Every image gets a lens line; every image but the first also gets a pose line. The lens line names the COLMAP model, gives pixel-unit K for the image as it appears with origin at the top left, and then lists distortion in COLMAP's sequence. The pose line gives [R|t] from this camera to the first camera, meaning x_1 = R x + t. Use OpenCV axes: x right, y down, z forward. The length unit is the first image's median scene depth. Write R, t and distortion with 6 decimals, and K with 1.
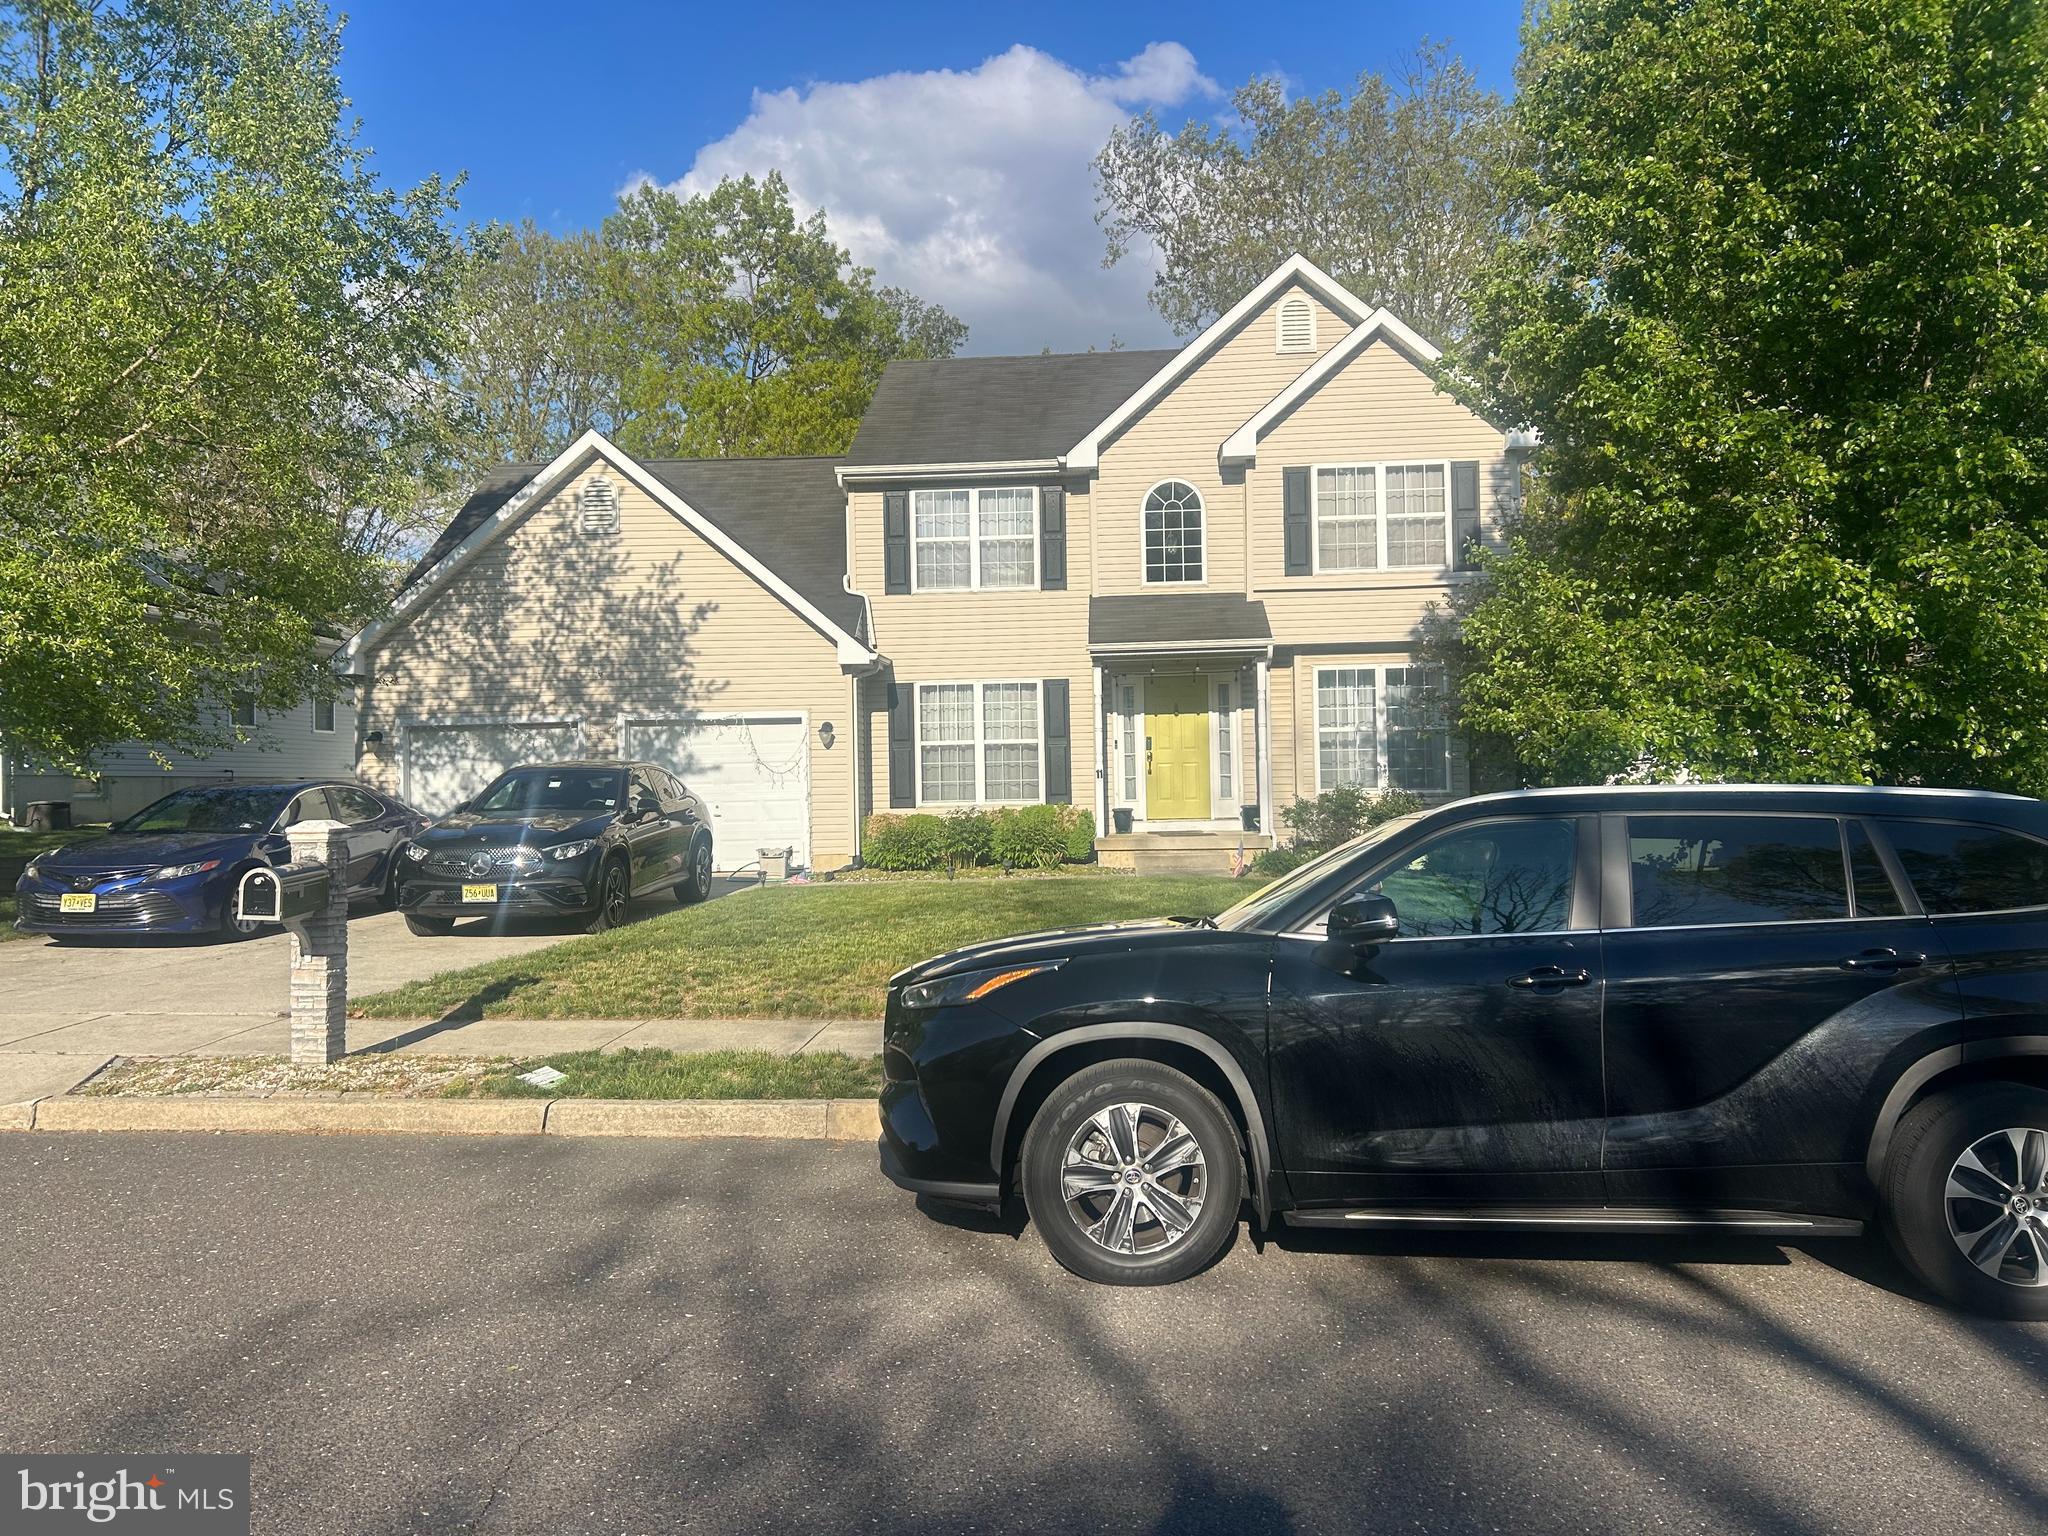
lens RADIAL K [[1524.1, 0, 1098.3], [0, 1524.1, 733.5], [0, 0, 1]] dist [0.171928, -0.219969]
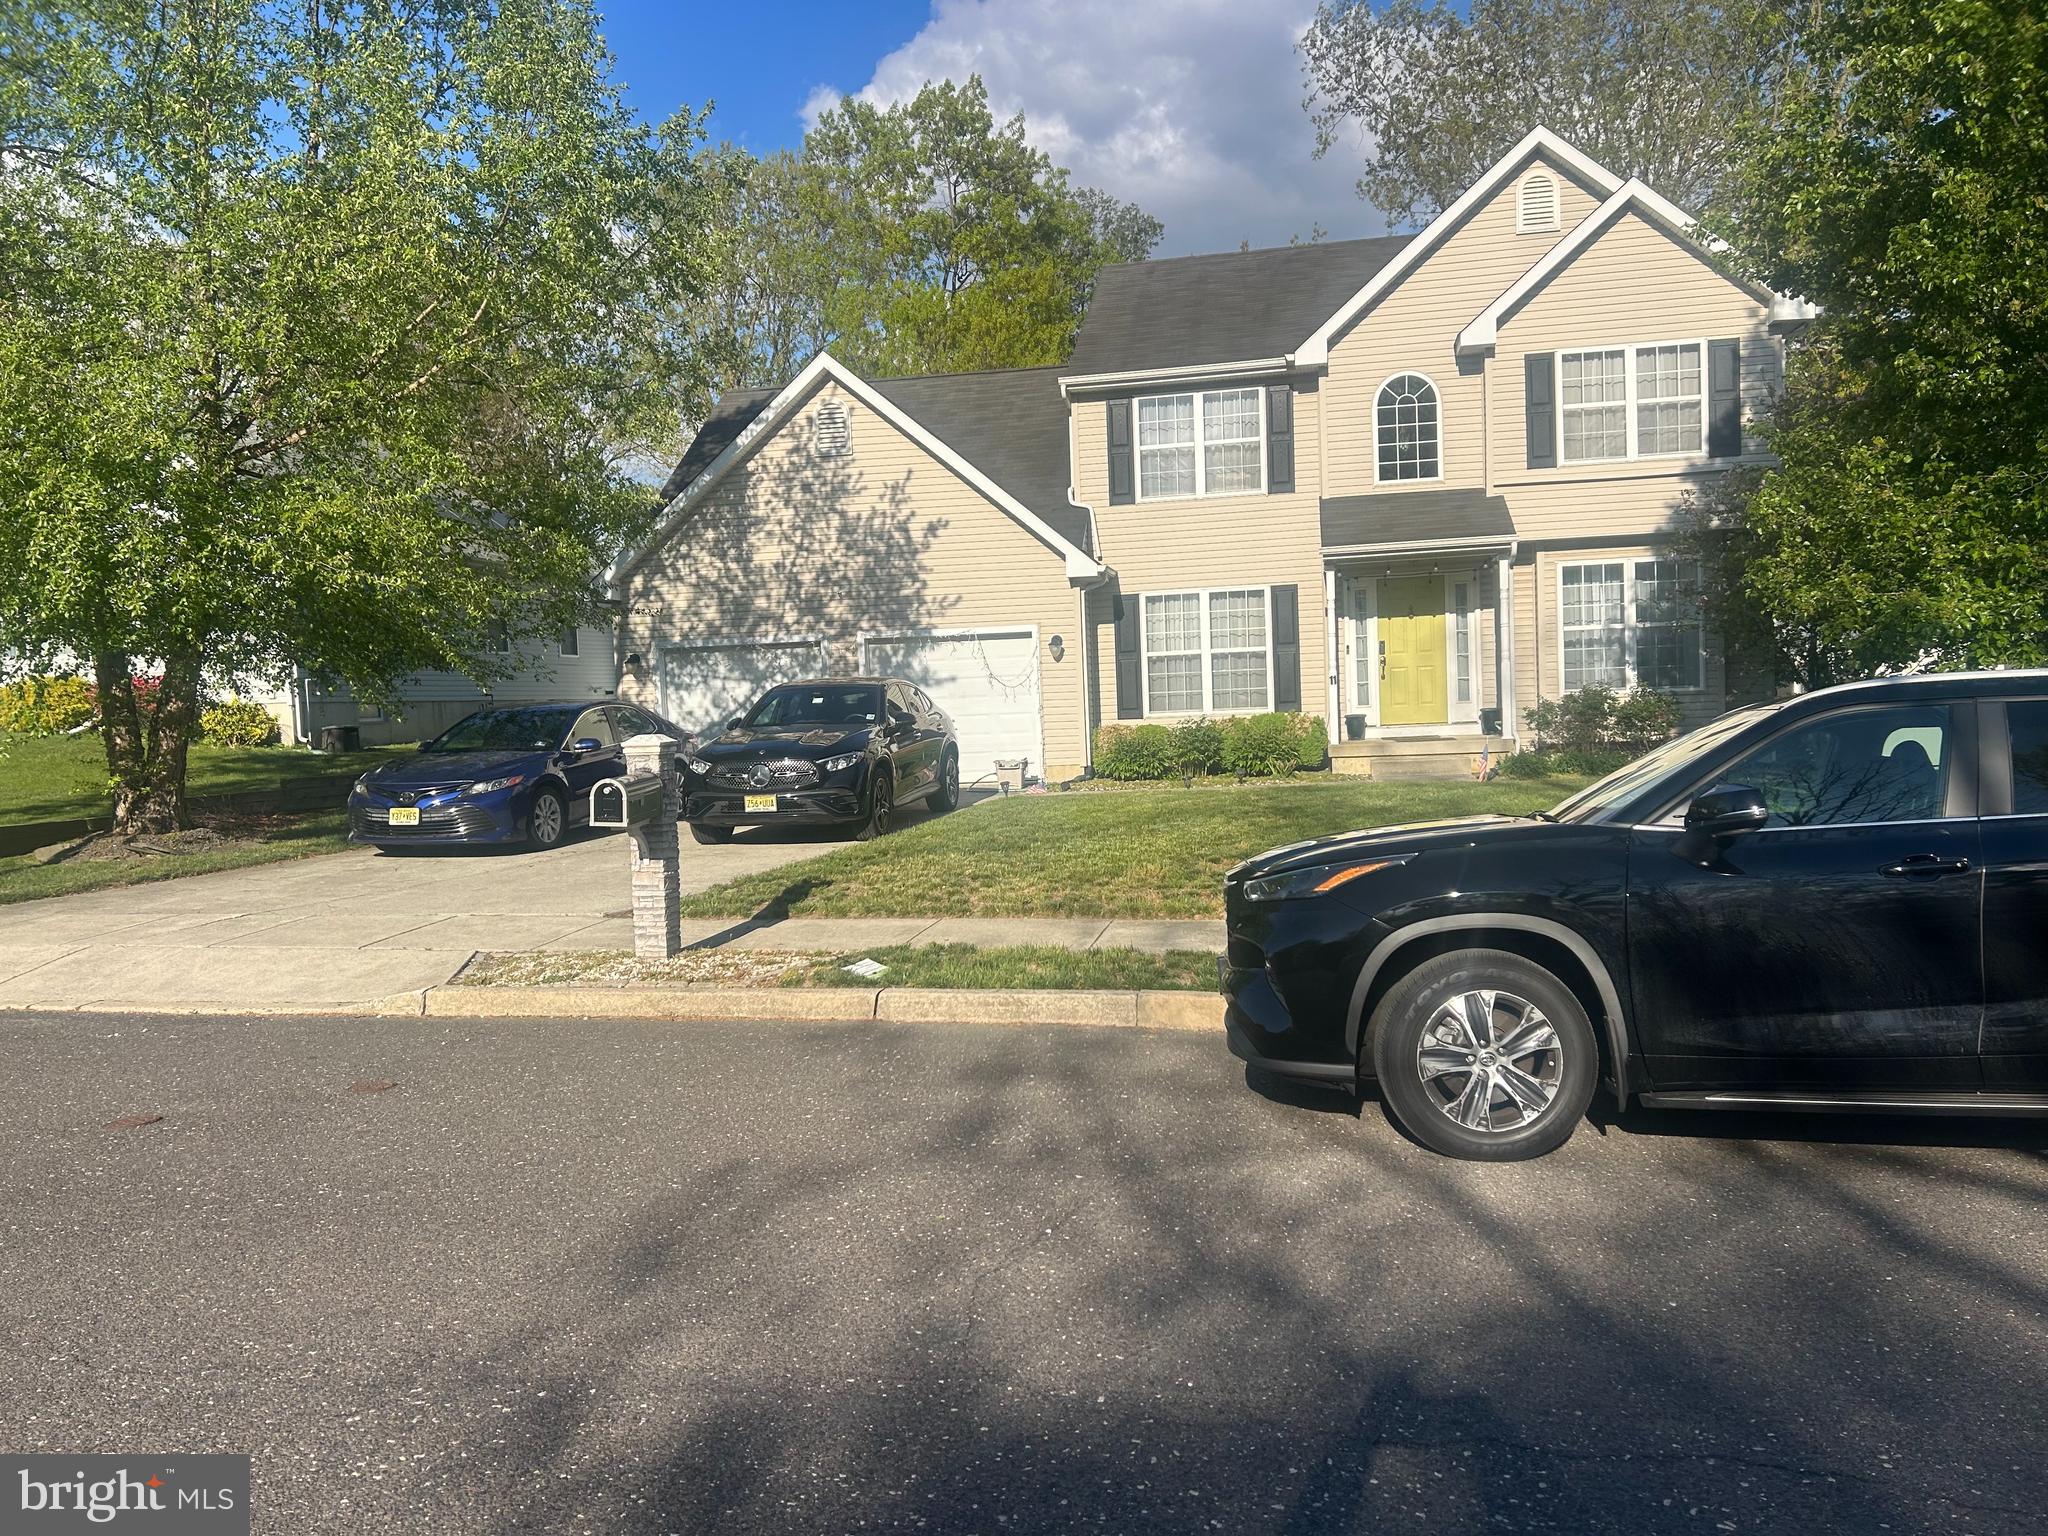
lens RADIAL K [[1580.8, 0, 1024.2], [0, 1580.8, 760.9], [0, 0, 1]] dist [0.081510, -0.000611]
pose [[0.994831, -0.017188, -0.100081, -0.095406], [0.024053, 0.997409, 0.067797, 0.004303], [0.098657, -0.069854, 0.992667, -0.041639]]
